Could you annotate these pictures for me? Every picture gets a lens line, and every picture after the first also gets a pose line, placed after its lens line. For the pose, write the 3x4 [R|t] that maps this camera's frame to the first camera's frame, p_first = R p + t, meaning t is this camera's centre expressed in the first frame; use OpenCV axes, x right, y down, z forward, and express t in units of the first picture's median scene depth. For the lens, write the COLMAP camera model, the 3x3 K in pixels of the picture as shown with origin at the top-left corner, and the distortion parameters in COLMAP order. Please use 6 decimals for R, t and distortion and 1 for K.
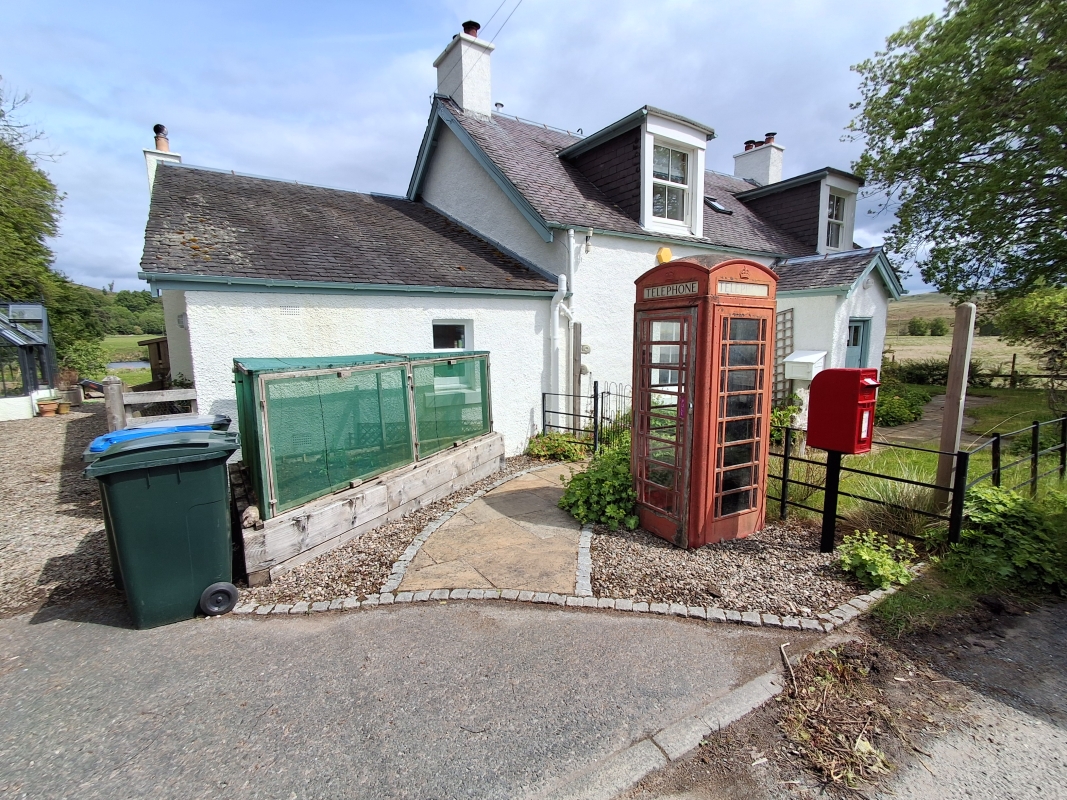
lens RADIAL K [[503.5, 0, 538.9], [0, 503.5, 399.2], [0, 0, 1]] dist [0.002755, 0.011646]
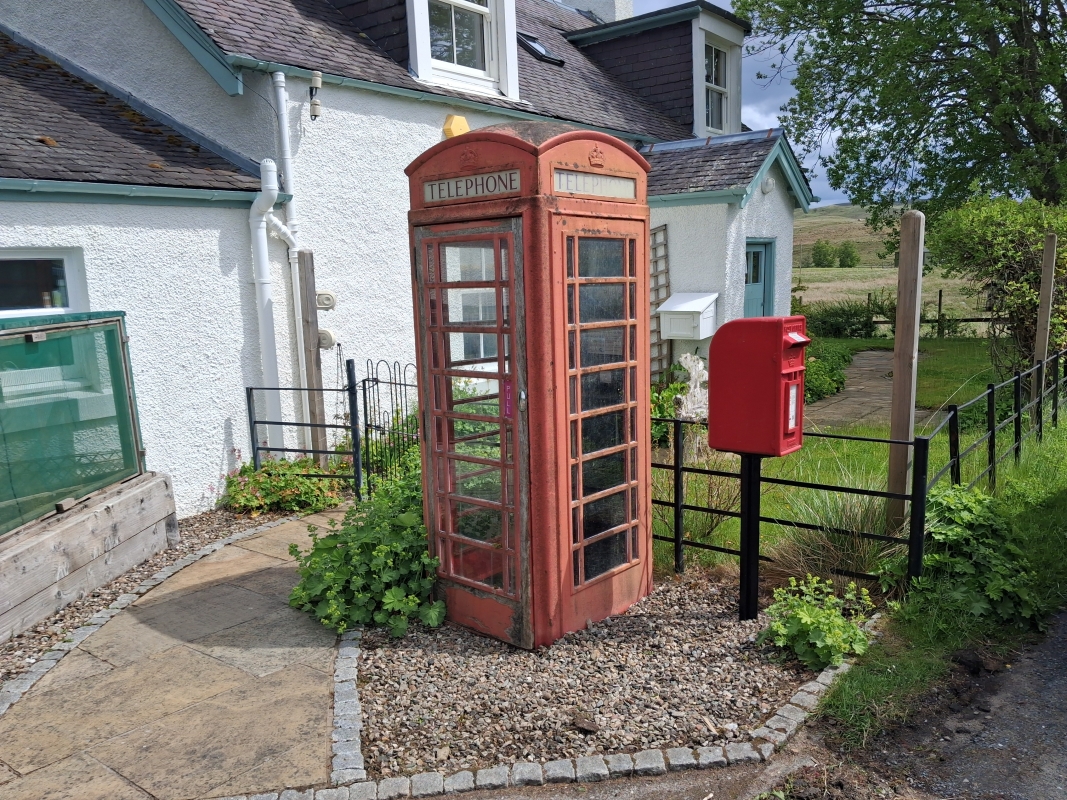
lens RADIAL K [[845.8, 0, 559.1], [0, 845.8, 415.1], [0, 0, 1]] dist [0.016559, -0.024621]
pose [[0.939386, -0.076882, 0.334131, 0.019212], [0.065046, 0.996799, 0.046484, -0.005084], [-0.336635, -0.021932, 0.941380, 0.078684]]
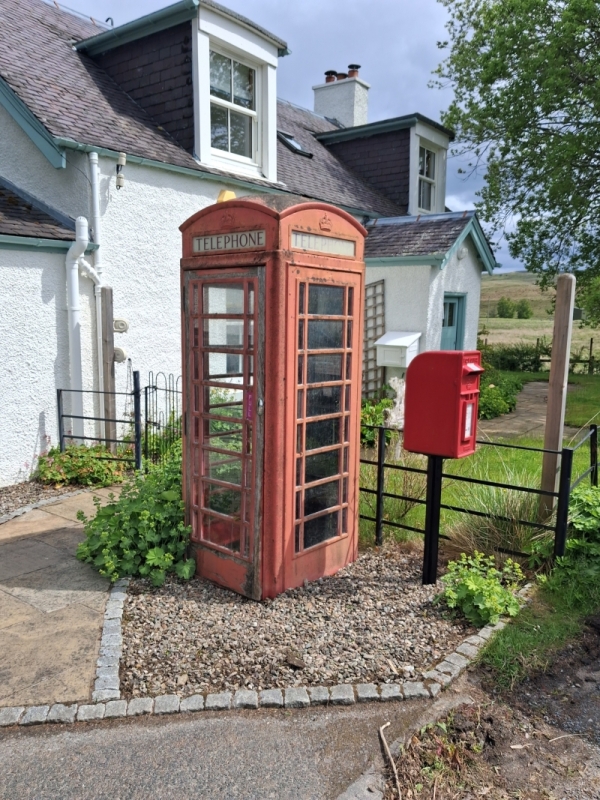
lens RADIAL K [[634.2, 0, 302.7], [0, 634.2, 406.2], [0, 0, 1]] dist [0.016559, -0.024621]
pose [[0.943274, -0.029643, 0.330691, 0.043158], [0.023490, 0.999469, 0.022588, -0.001580], [-0.331185, -0.013539, 0.943469, 0.090777]]
